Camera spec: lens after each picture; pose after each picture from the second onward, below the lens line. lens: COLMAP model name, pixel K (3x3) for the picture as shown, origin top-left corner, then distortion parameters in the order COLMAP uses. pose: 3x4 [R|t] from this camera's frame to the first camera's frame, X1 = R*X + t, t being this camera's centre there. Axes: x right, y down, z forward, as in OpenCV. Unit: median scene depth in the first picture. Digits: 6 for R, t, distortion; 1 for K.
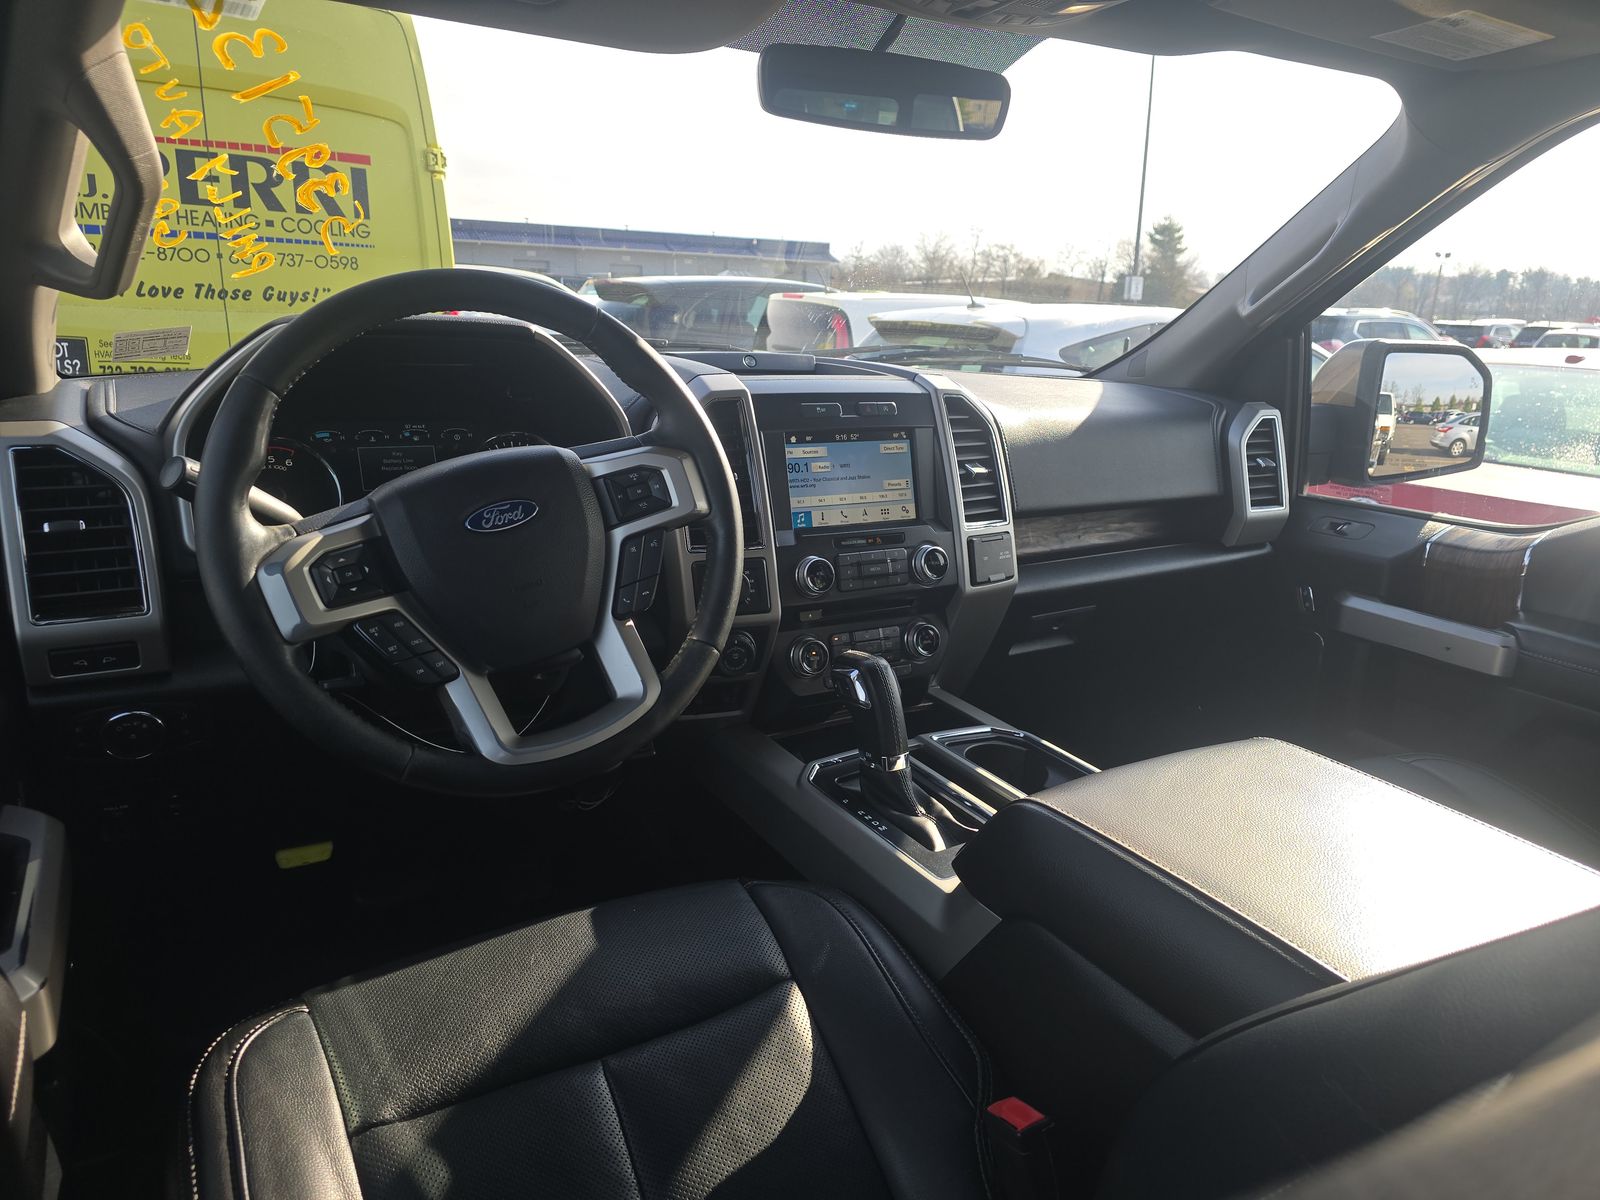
lens RADIAL K [[1064.7, 0, 806.3], [0, 1064.7, 609.4], [0, 0, 1]] dist [0.040361, -0.038159]
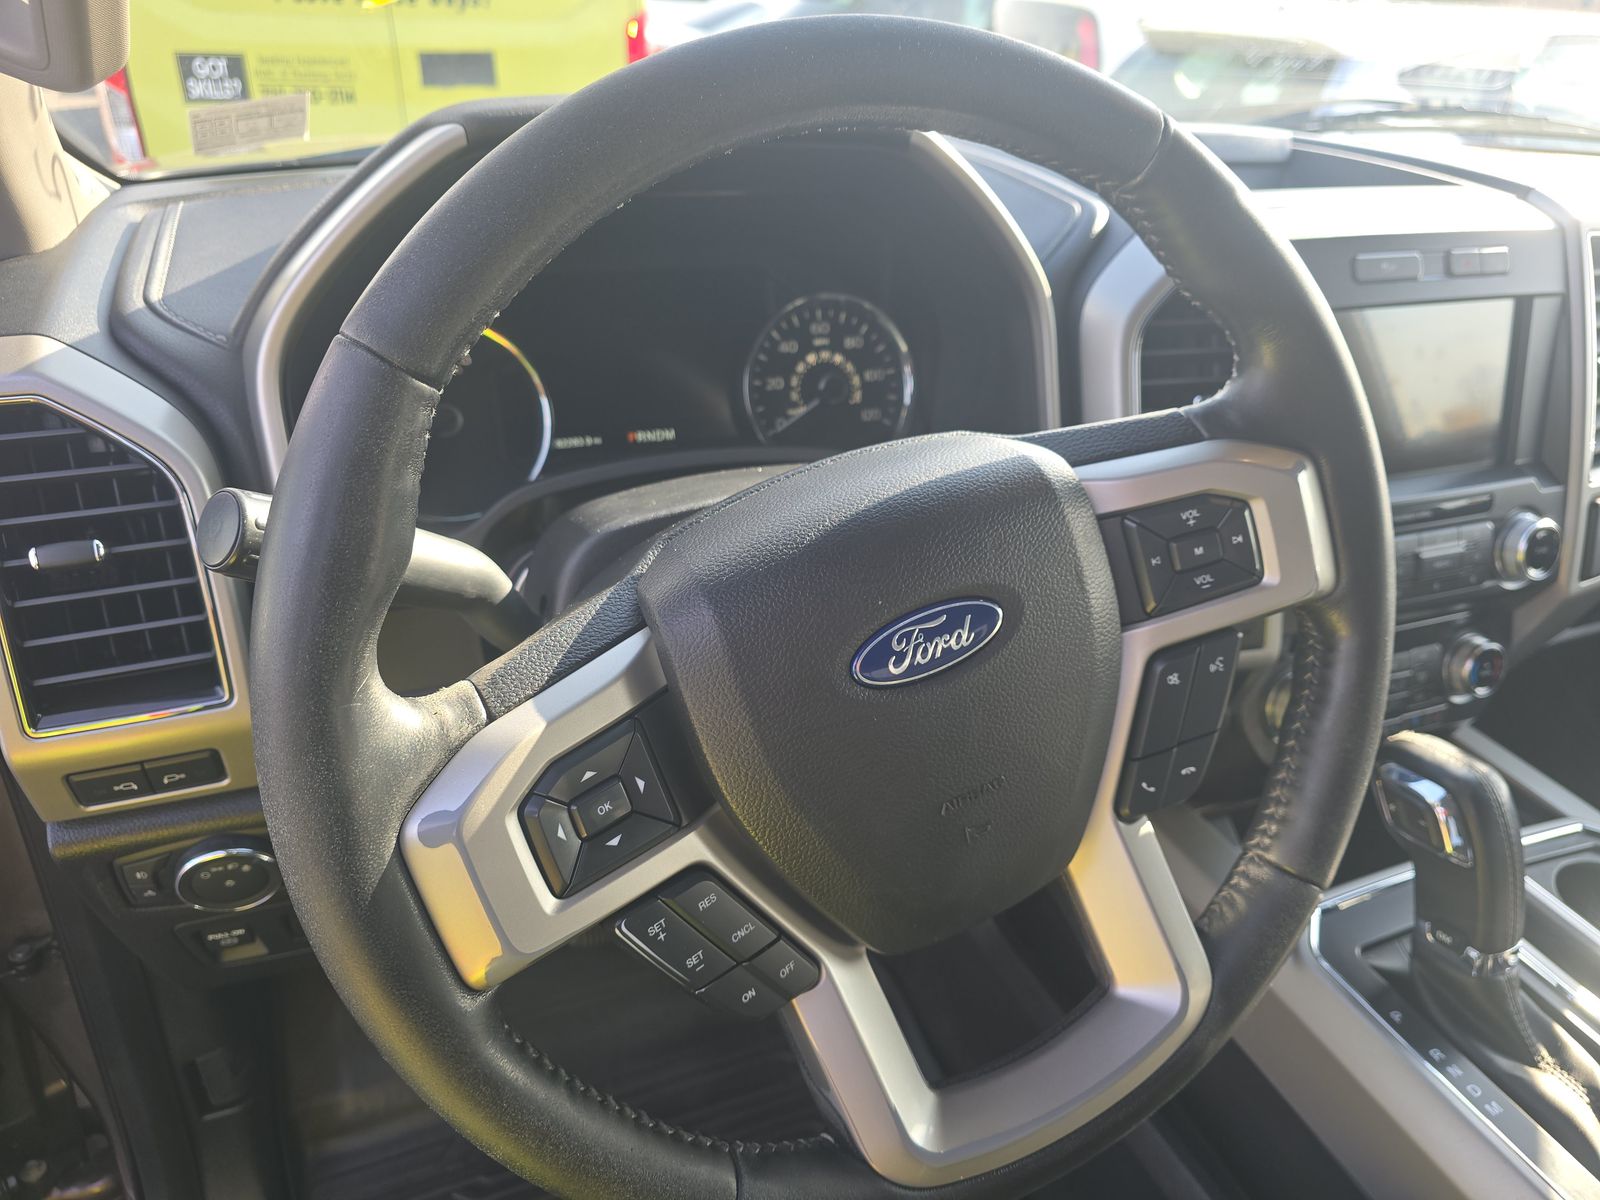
lens RADIAL K [[1081.8, 0, 800.0], [0, 1081.8, 600.0], [0, 0, 1]] dist [0.041548, -0.052227]
pose [[0.986162, 0.078428, -0.146060, -0.254769], [-0.043496, 0.972559, 0.228553, -0.188536], [0.159977, -0.219037, 0.962512, 0.532763]]
